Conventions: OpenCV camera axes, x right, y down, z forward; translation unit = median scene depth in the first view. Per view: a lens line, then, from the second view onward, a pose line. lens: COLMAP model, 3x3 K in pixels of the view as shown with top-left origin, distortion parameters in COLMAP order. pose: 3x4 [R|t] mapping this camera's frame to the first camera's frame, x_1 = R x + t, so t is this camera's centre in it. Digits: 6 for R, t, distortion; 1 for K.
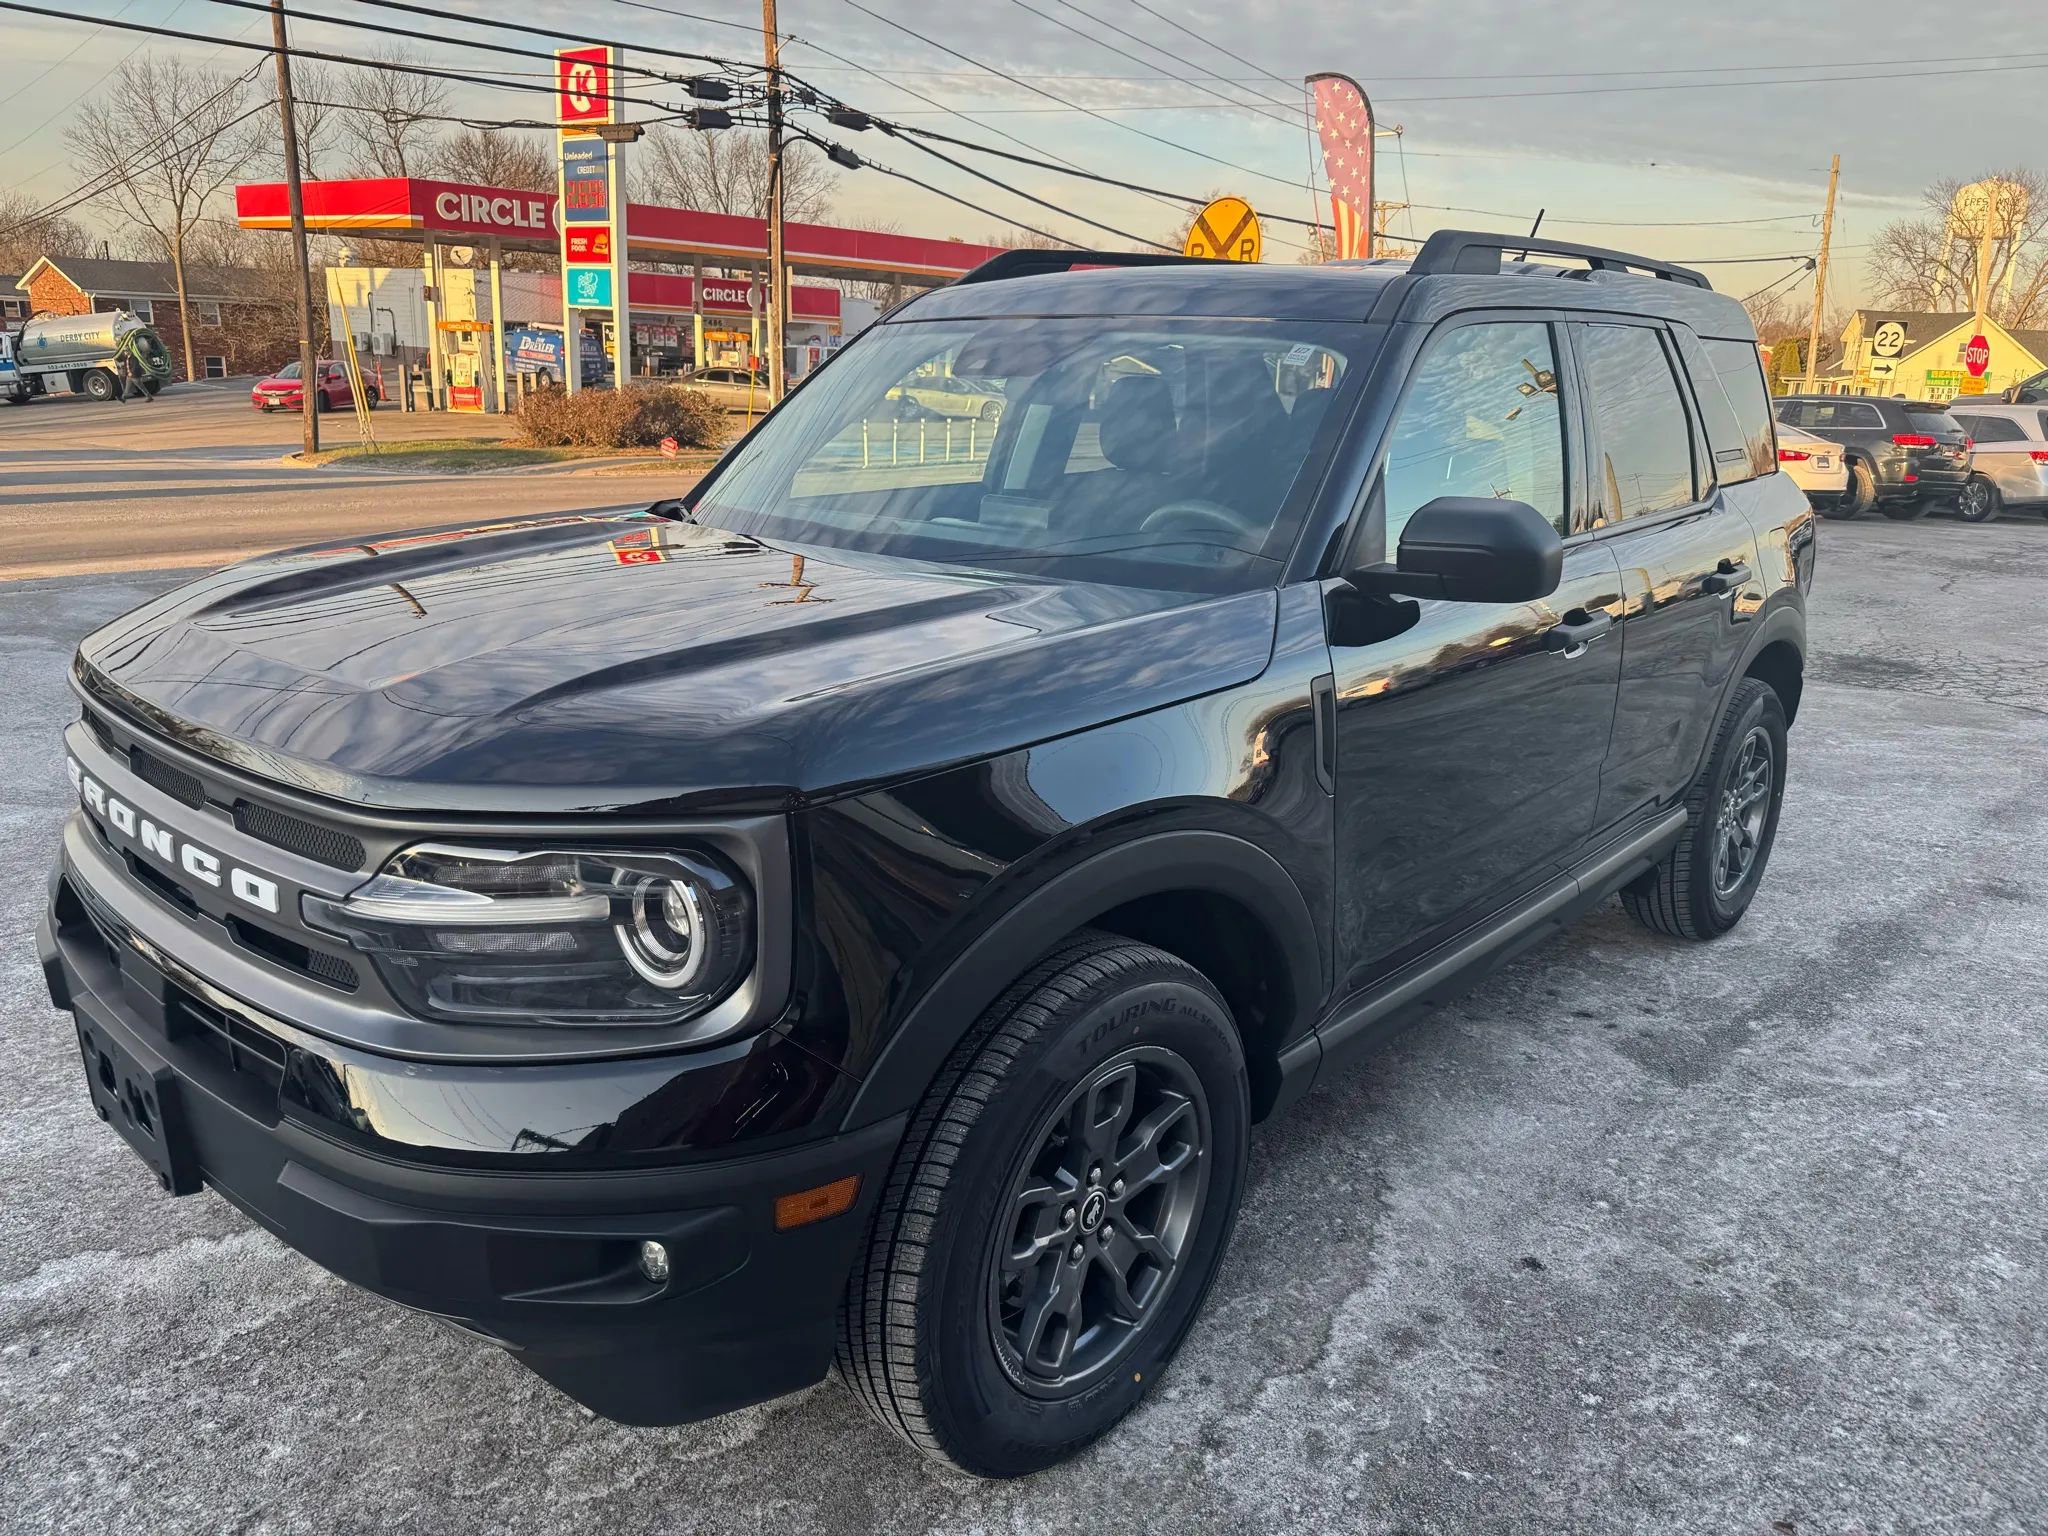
lens RADIAL K [[1445.1, 0, 1018.4], [0, 1445.1, 753.3], [0, 0, 1]] dist [0.004637, -0.015431]
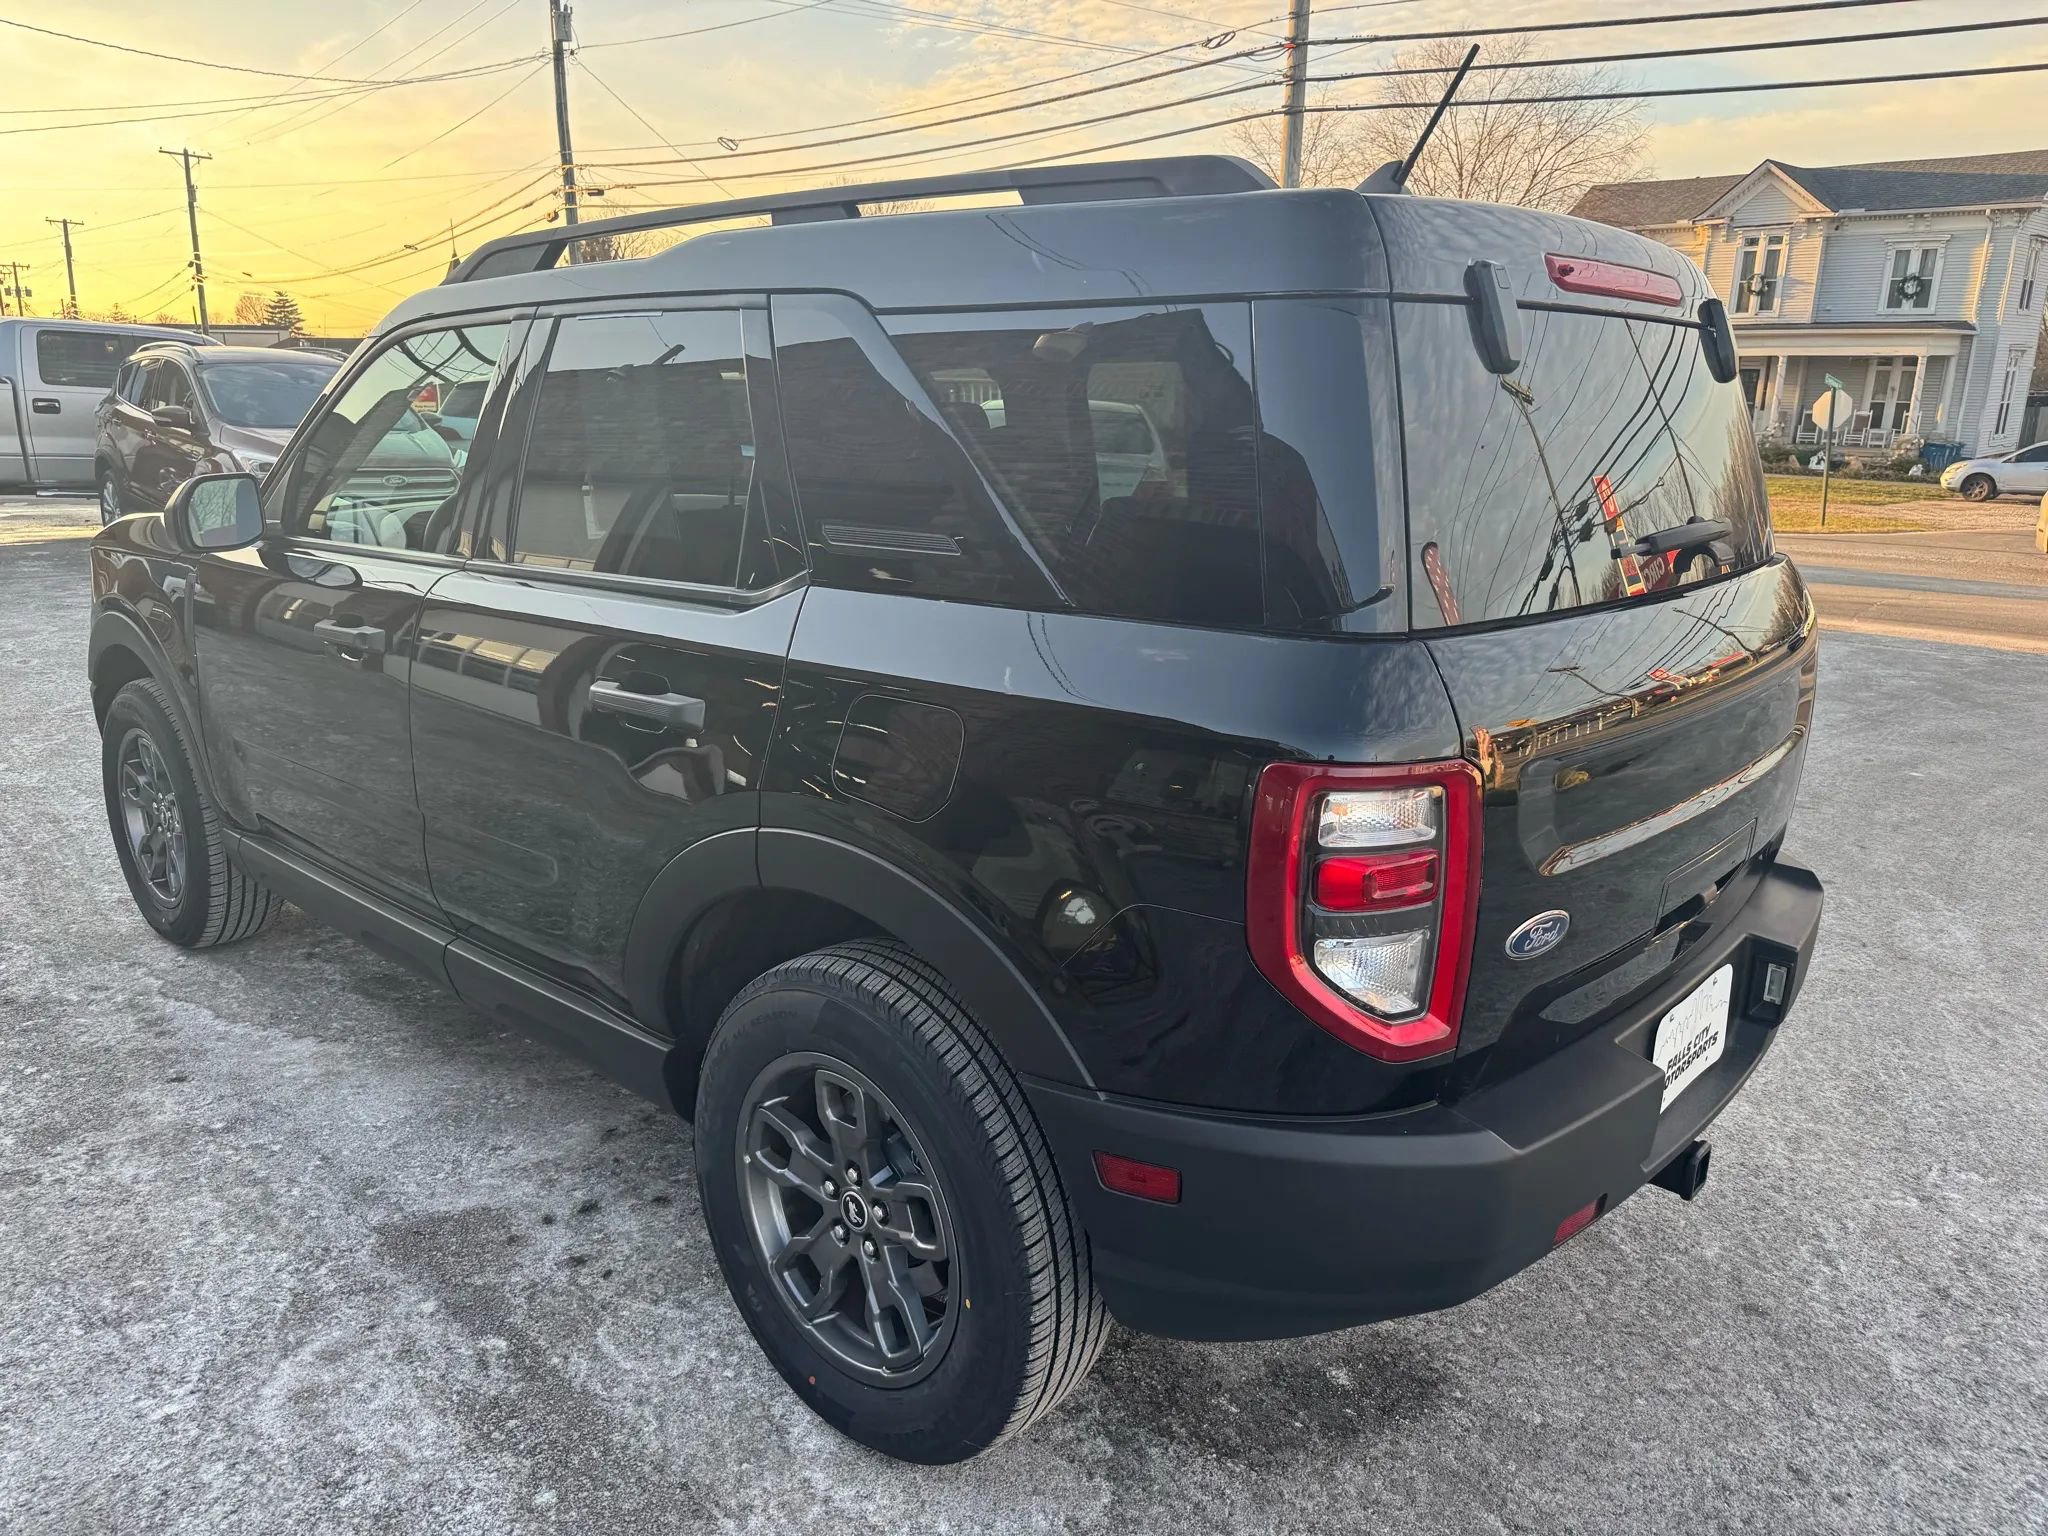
lens RADIAL K [[1447.3, 0, 1026.4], [0, 1447.3, 769.3], [0, 0, 1]] dist [-0.003853, 0.000163]
pose [[0.005562, 0.226888, -0.973905, 0.961139], [-0.274371, 0.936890, 0.216697, -0.238190], [0.961608, 0.266006, 0.067463, 0.977293]]
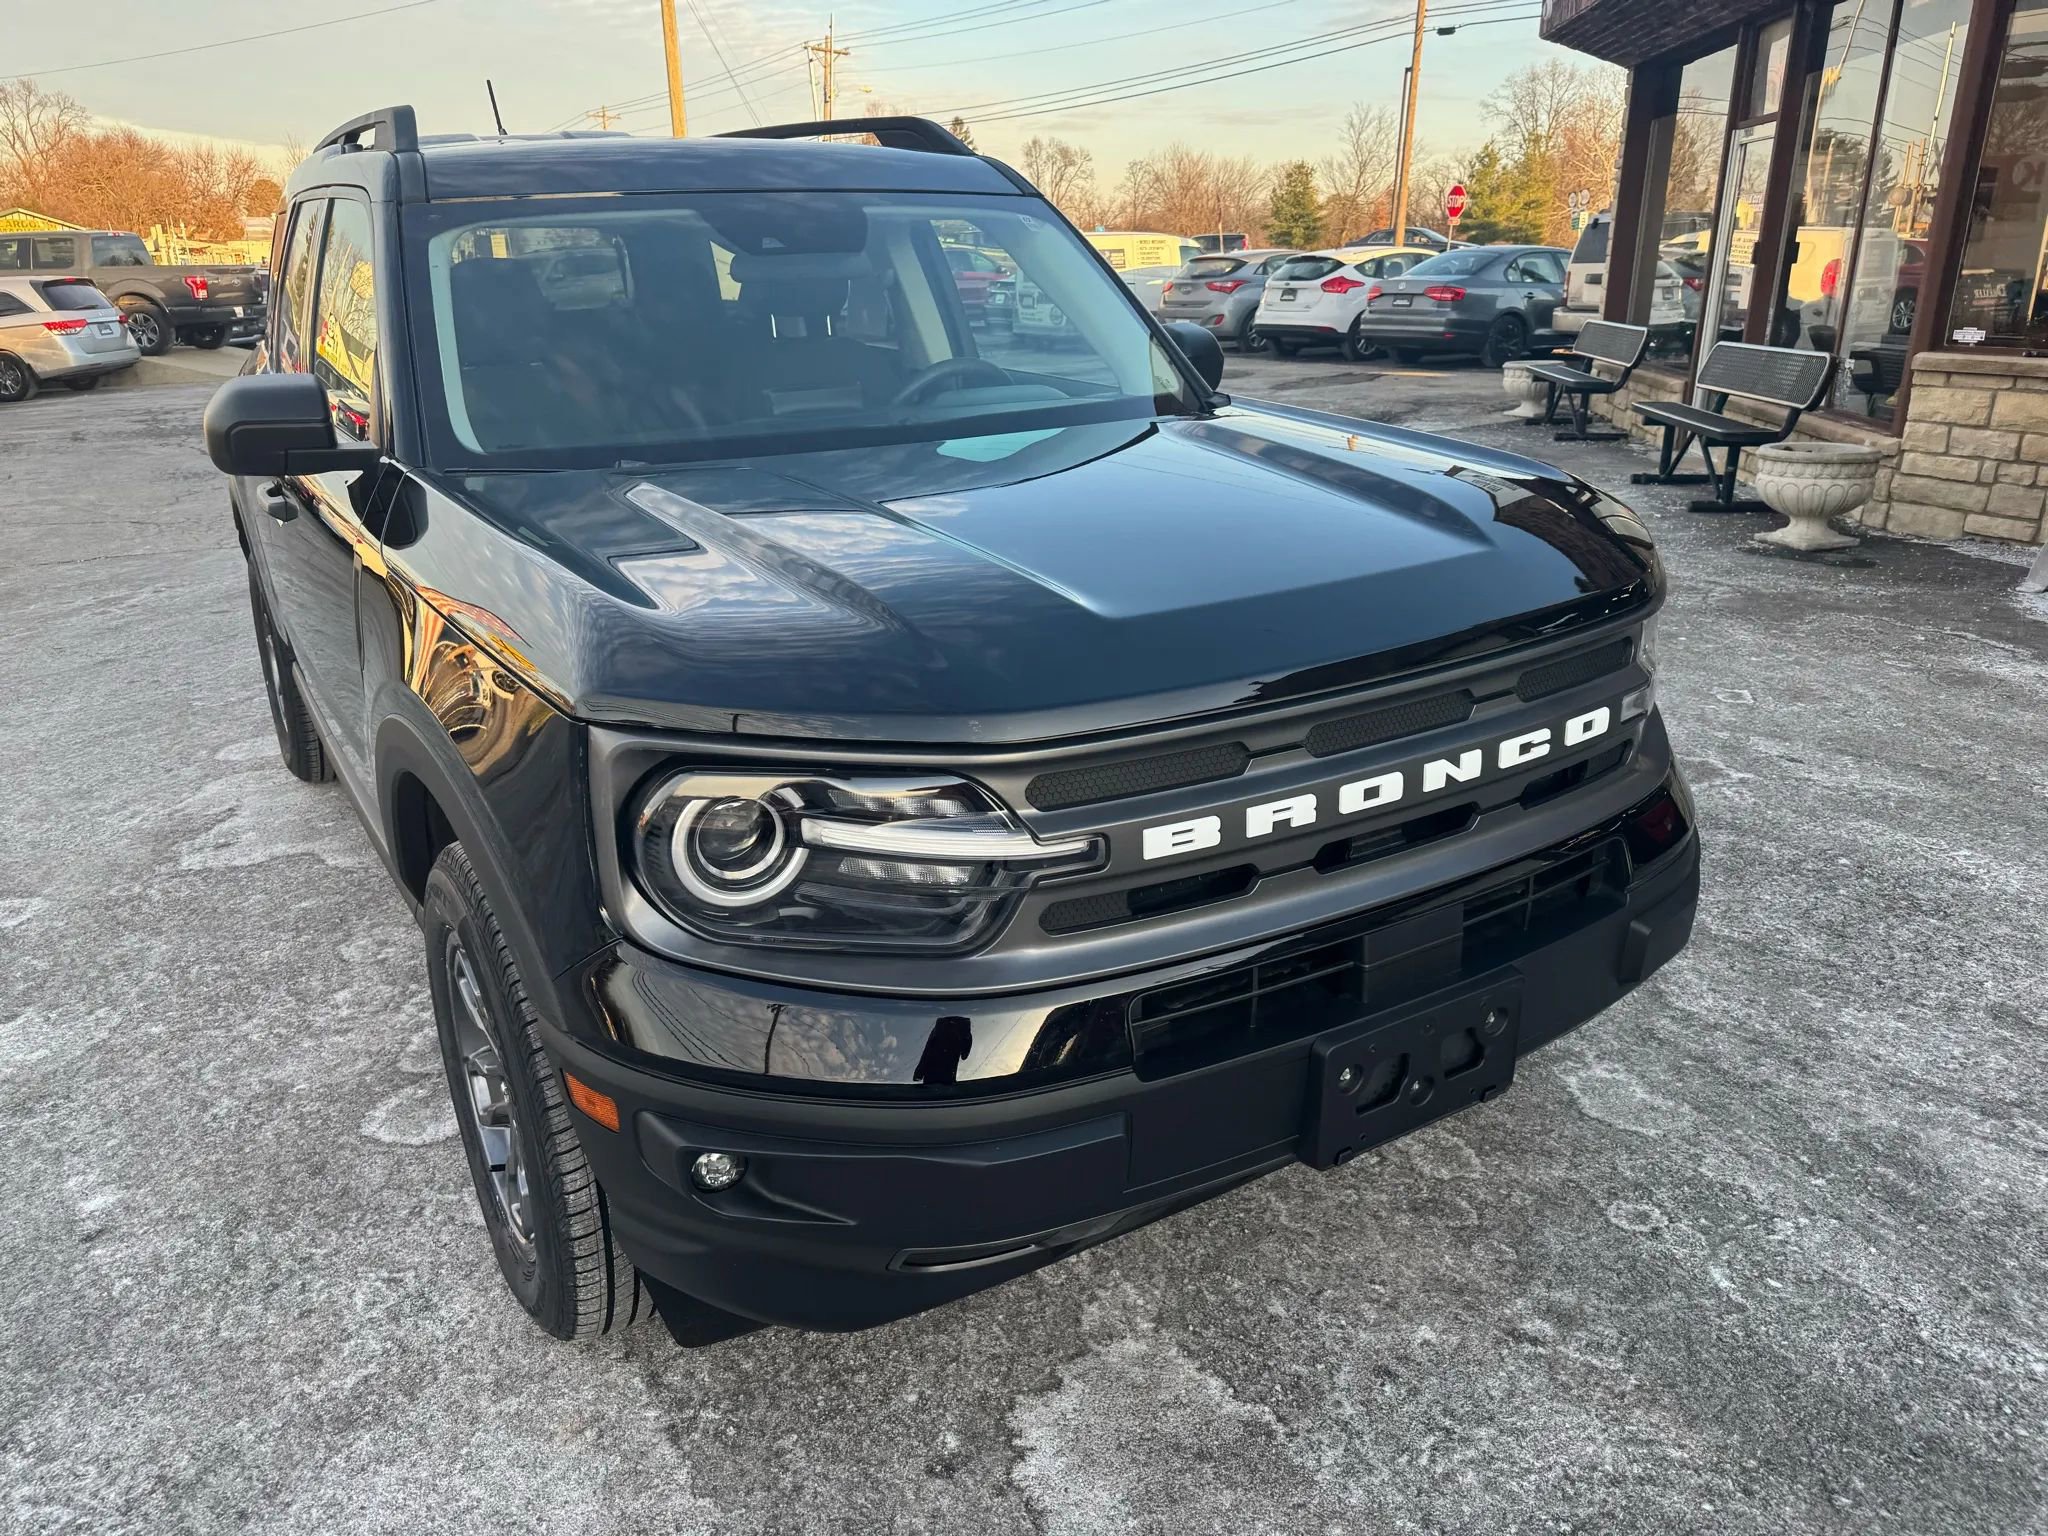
lens RADIAL K [[1452.4, 0, 1018.7], [0, 1452.4, 766.2], [0, 0, 1]] dist [0.003149, -0.010727]
pose [[0.277343, -0.357565, 0.891755, -0.683262], [0.277102, 0.918494, 0.282105, -0.130868], [-0.919943, 0.168868, 0.353820, 0.412794]]
